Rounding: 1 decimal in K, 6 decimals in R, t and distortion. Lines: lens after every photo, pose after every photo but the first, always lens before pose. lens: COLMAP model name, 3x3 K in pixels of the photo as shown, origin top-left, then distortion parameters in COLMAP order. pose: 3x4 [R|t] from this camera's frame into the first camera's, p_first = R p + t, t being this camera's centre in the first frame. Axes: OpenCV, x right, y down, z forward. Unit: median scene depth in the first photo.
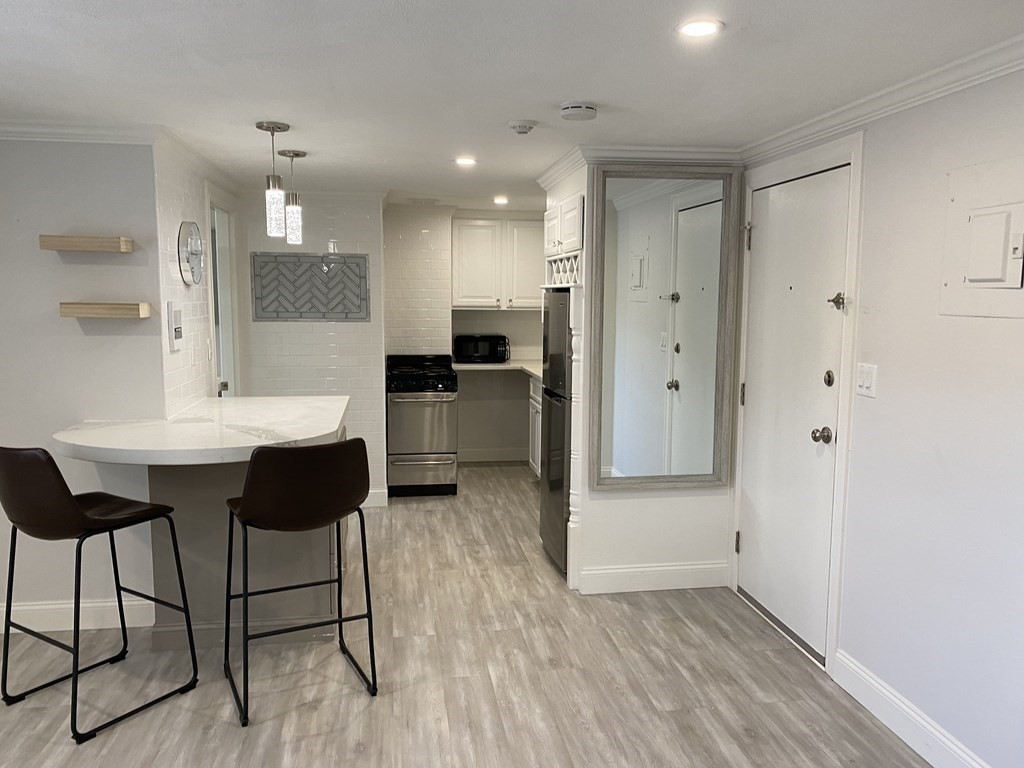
lens RADIAL K [[781.4, 0, 530.2], [0, 781.4, 388.9], [0, 0, 1]] dist [0.043579, -0.059054]
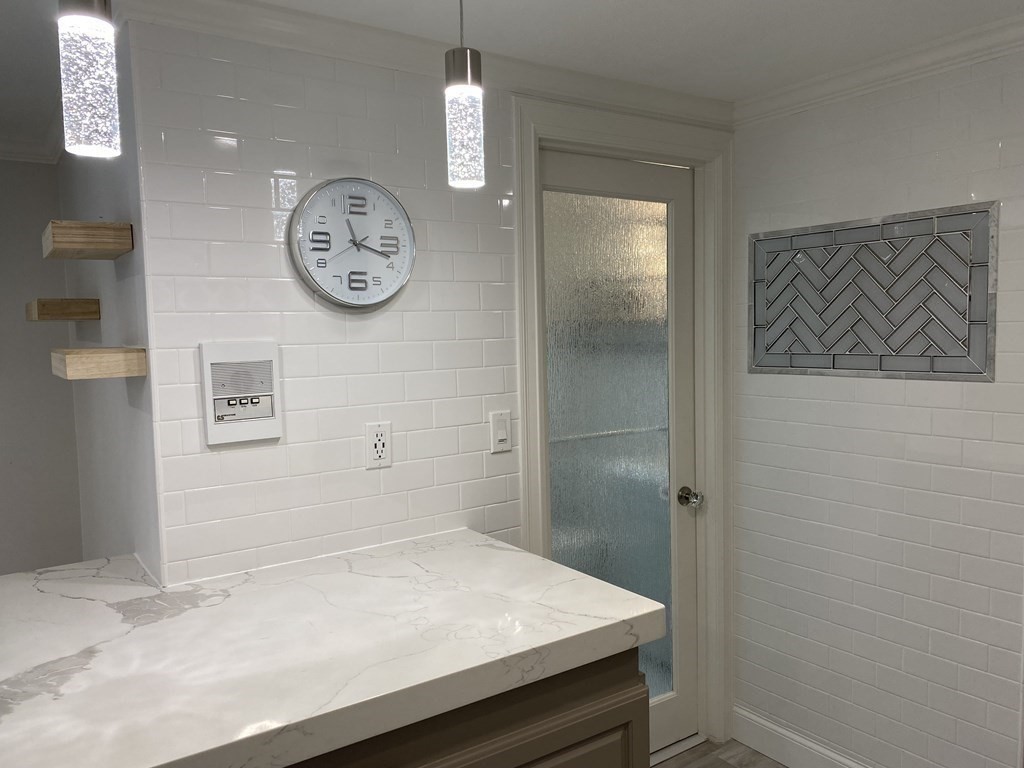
lens RADIAL K [[781.4, 0, 521.3], [0, 781.4, 386.5], [0, 0, 1]] dist [0.043579, -0.059054]
pose [[0.412976, 0.049463, -0.909398, 0.044698], [-0.082932, 0.996418, 0.016535, -0.072971], [0.906958, 0.068590, 0.415599, 0.656495]]
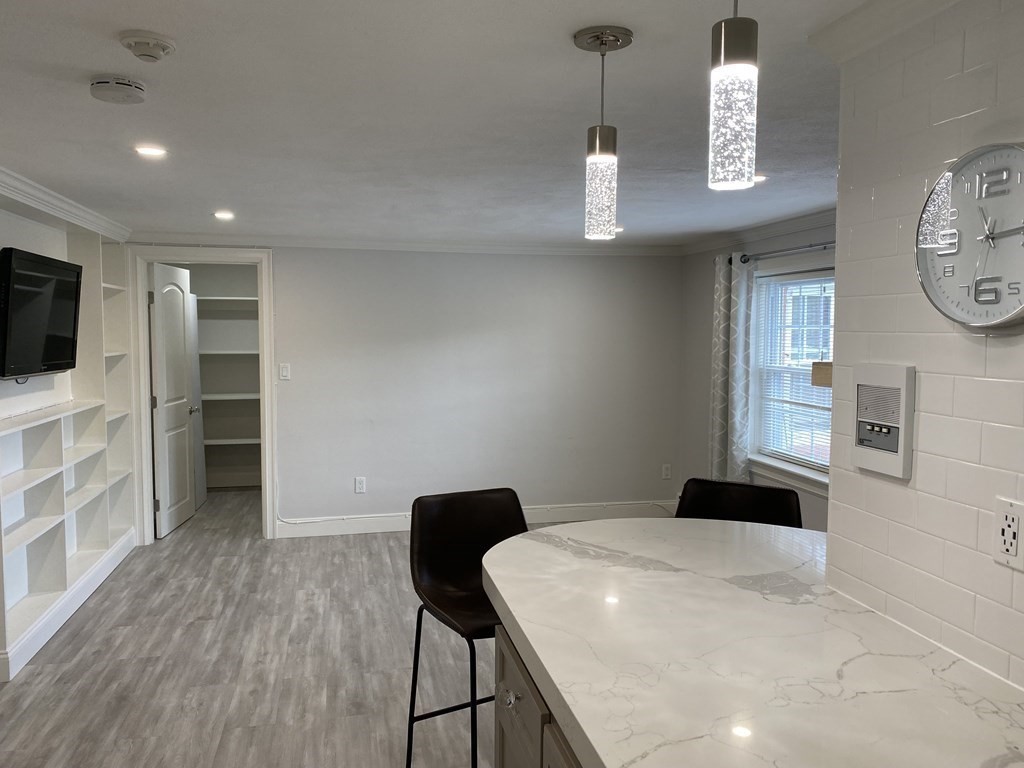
lens RADIAL K [[781.4, 0, 513.1], [0, 781.4, 383.9], [0, 0, 1]] dist [0.043579, -0.059054]
pose [[-0.999459, -0.008175, -0.031846, -0.153682], [-0.014110, 0.981511, 0.190884, -0.125871], [0.029696, 0.191230, -0.981096, 0.984241]]
